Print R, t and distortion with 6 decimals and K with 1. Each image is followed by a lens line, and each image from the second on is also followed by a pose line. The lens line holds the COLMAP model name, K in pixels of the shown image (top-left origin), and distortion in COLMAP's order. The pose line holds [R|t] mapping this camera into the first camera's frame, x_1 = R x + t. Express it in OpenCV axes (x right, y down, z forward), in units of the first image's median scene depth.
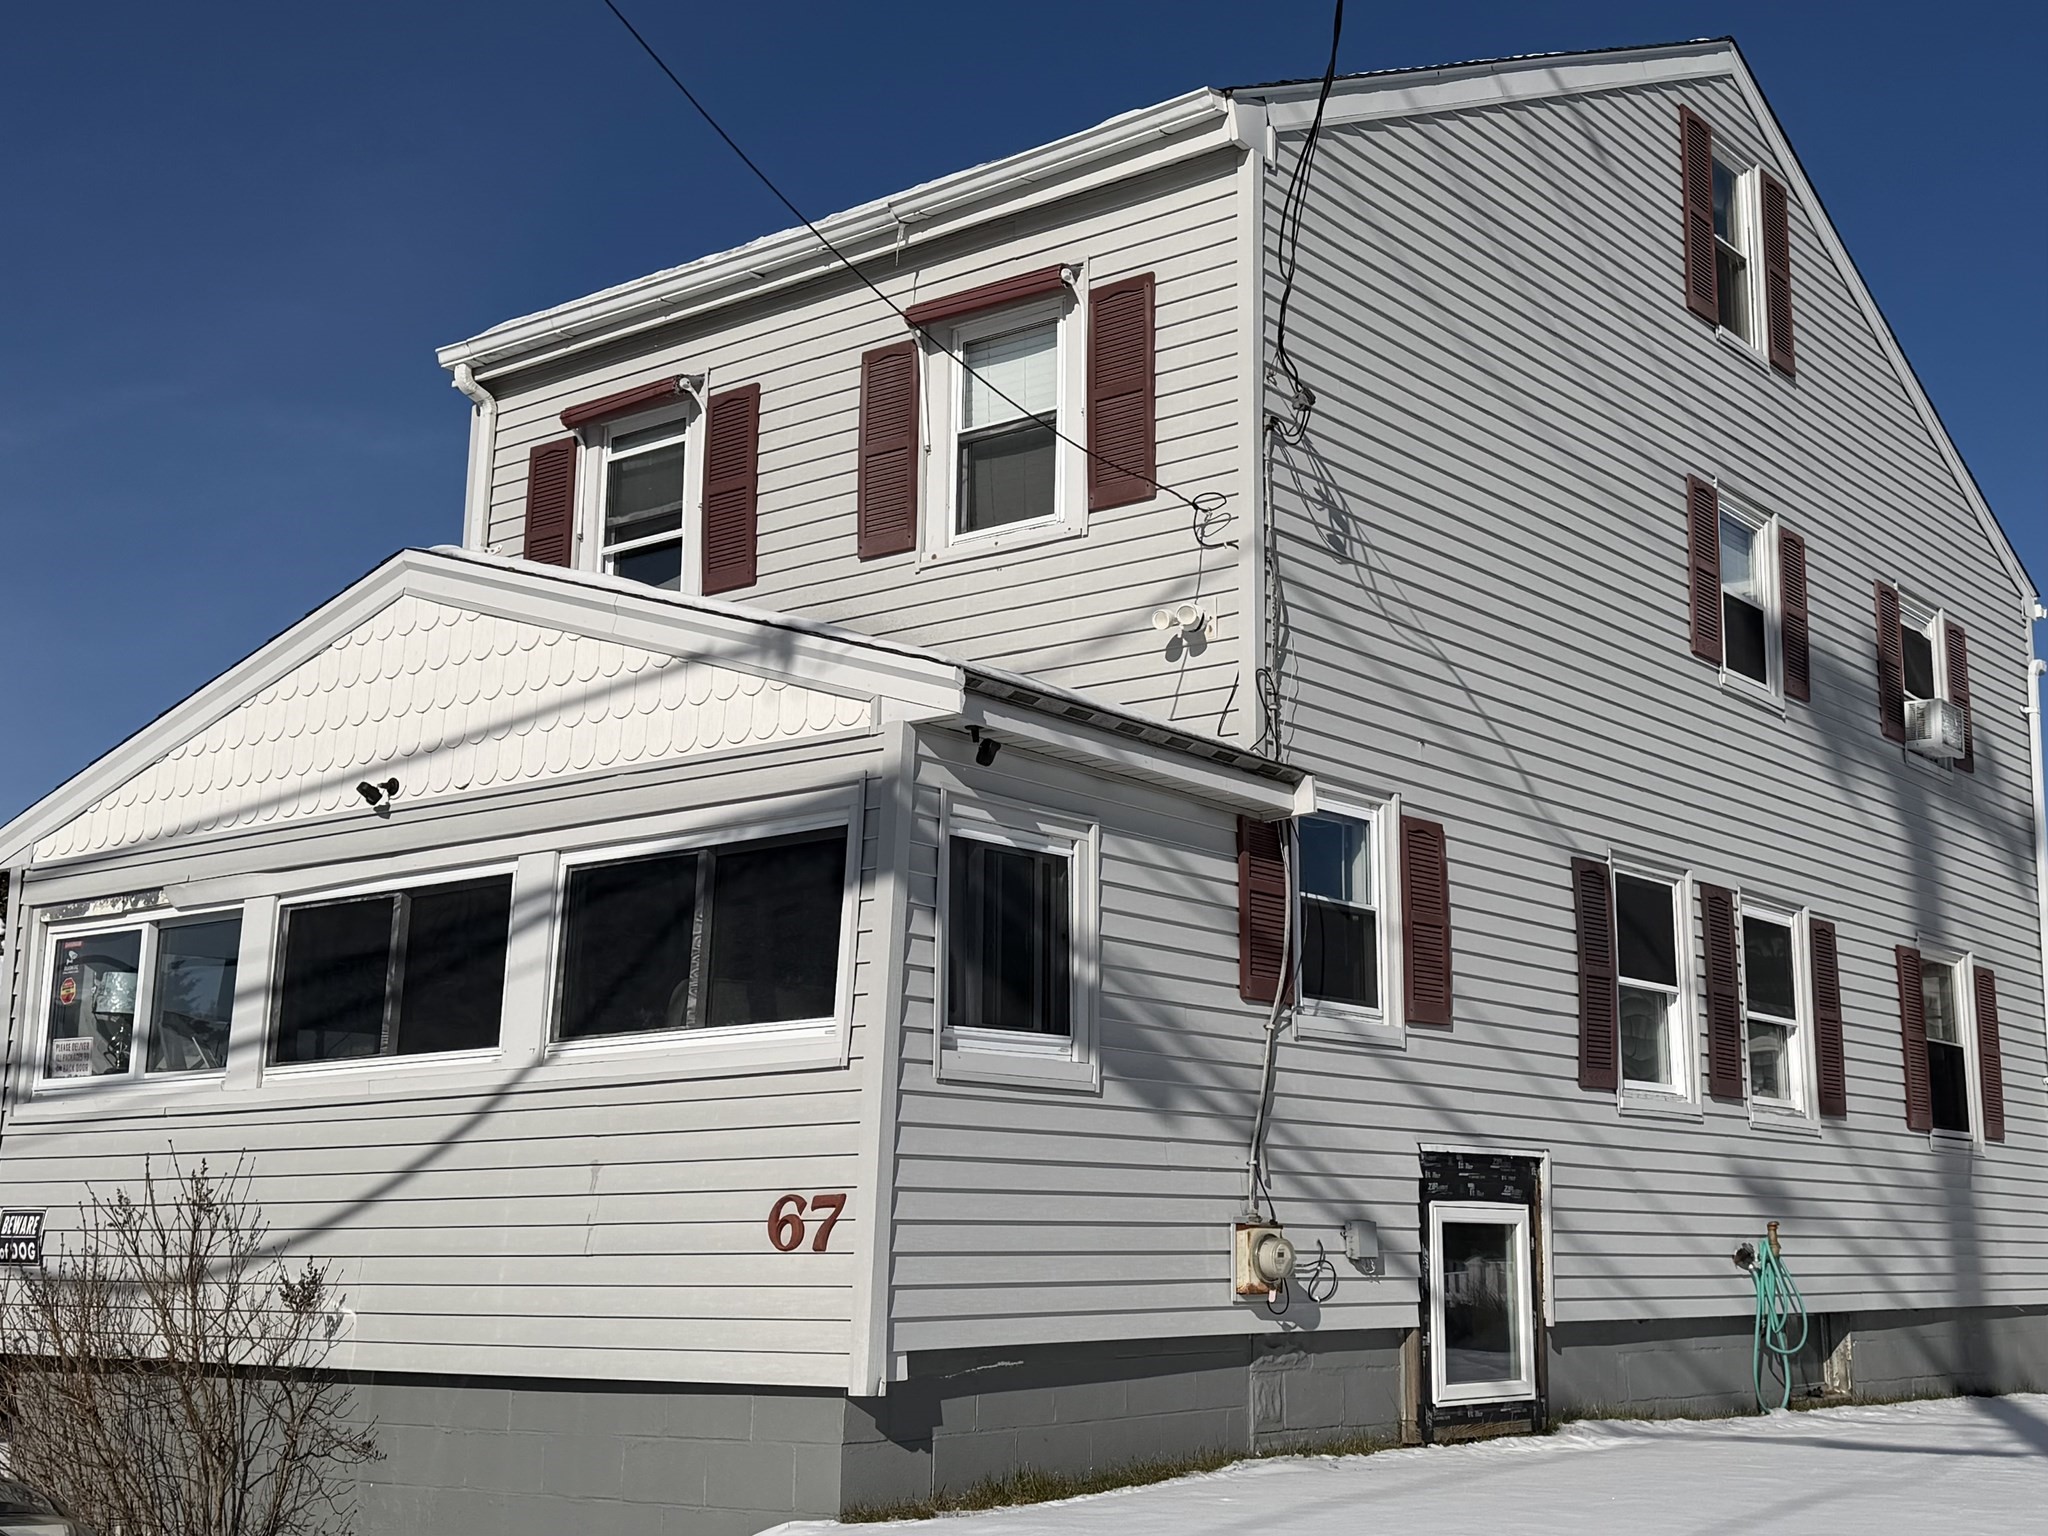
lens RADIAL K [[2279.2, 0, 1024.0], [0, 2279.2, 768.0], [0, 0, 1]] dist [0.169348, -0.471385]
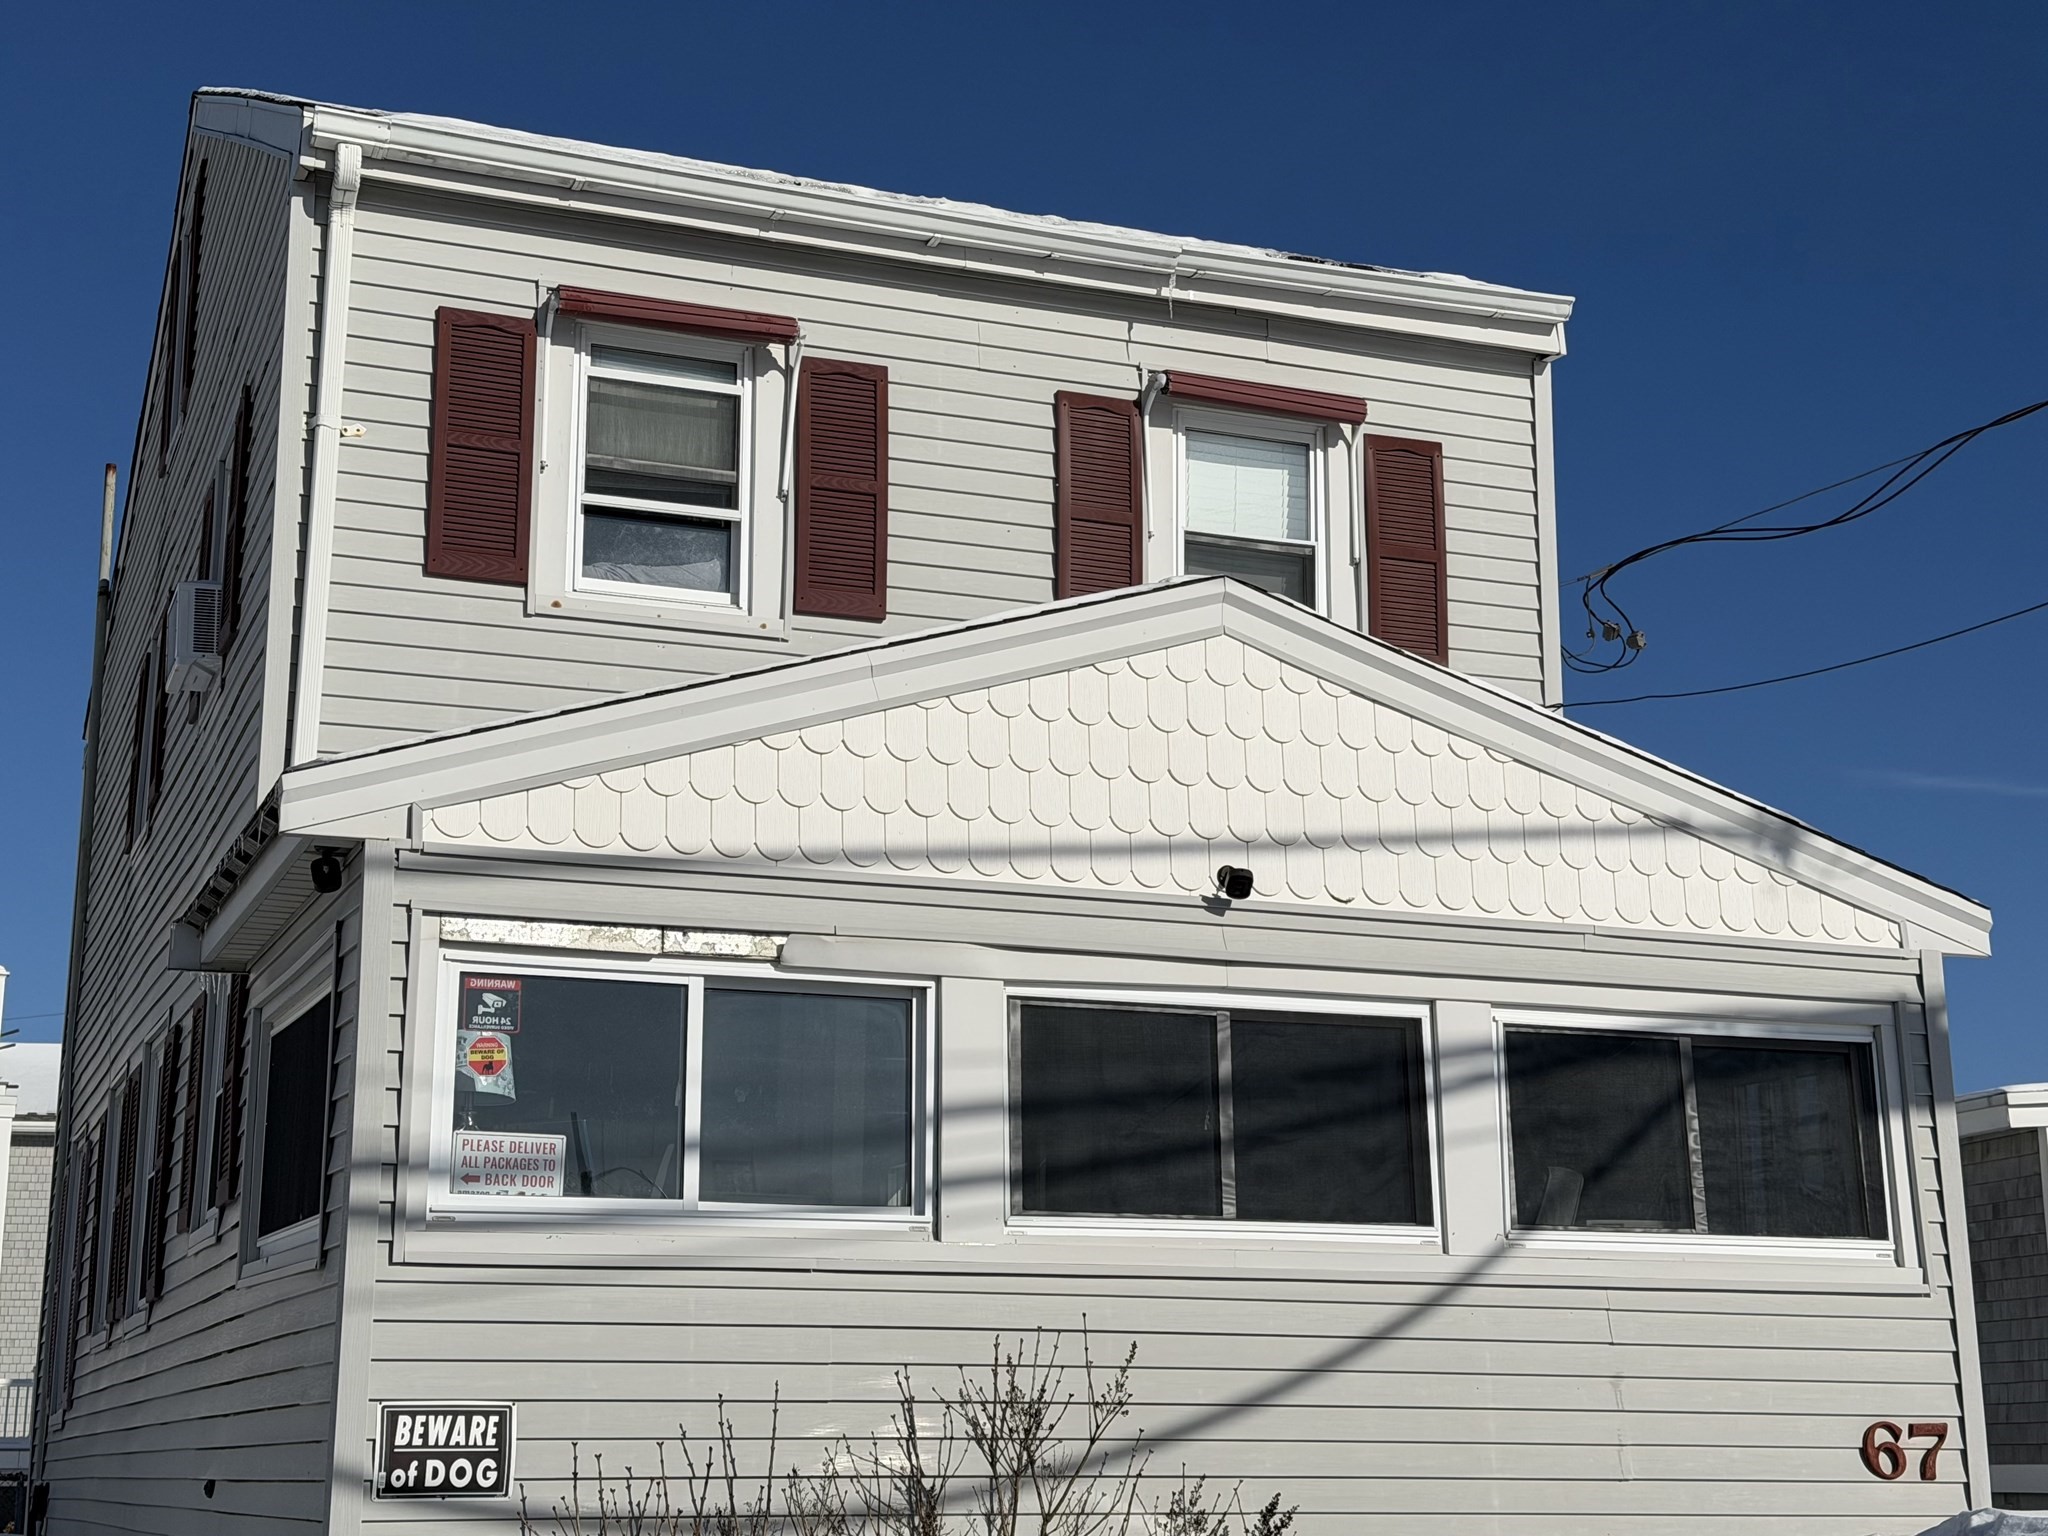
lens RADIAL K [[2961.3, 0, 1024.0], [0, 2961.3, 768.0], [0, 0, 1]] dist [0.135891, -0.078935]
pose [[0.566618, 0.195293, 0.800503, -1.145722], [-0.164970, 0.978724, -0.122003, 0.108288], [-0.807298, -0.062930, 0.586780, 0.466899]]
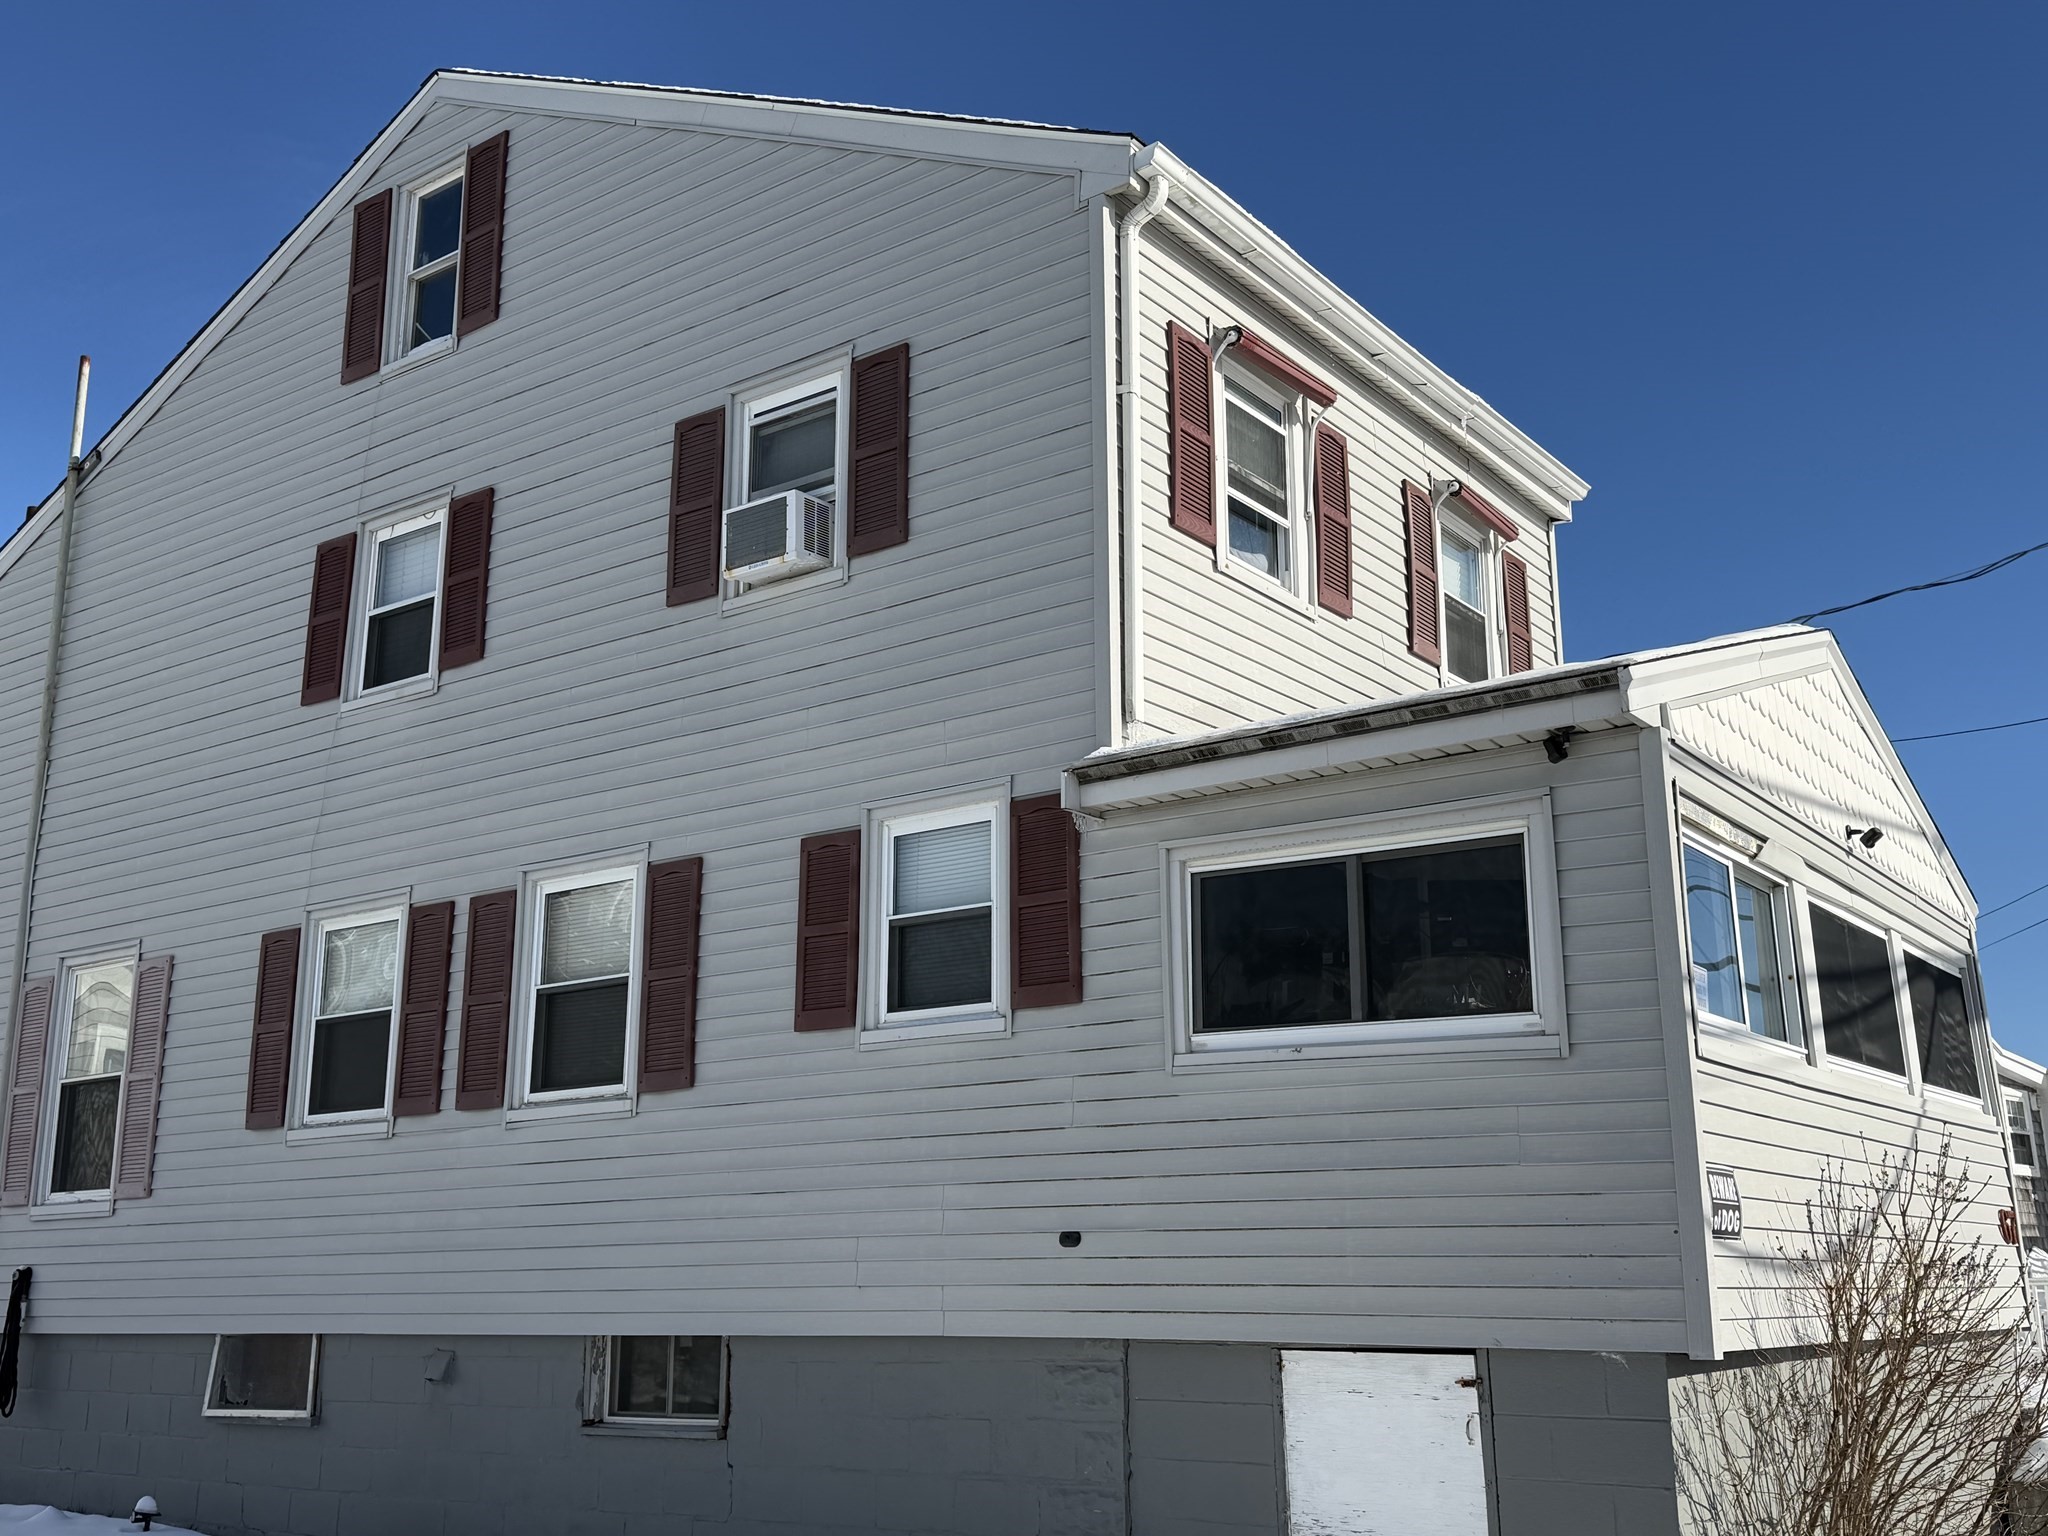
lens RADIAL K [[2067.1, 0, 1024.0], [0, 2067.1, 768.0], [0, 0, 1]] dist [0.001057, -0.002913]
pose [[0.031062, 0.245210, 0.968972, -1.343149], [-0.203570, 0.950673, -0.234053, 0.313655], [-0.978567, -0.189984, 0.079447, 1.362323]]
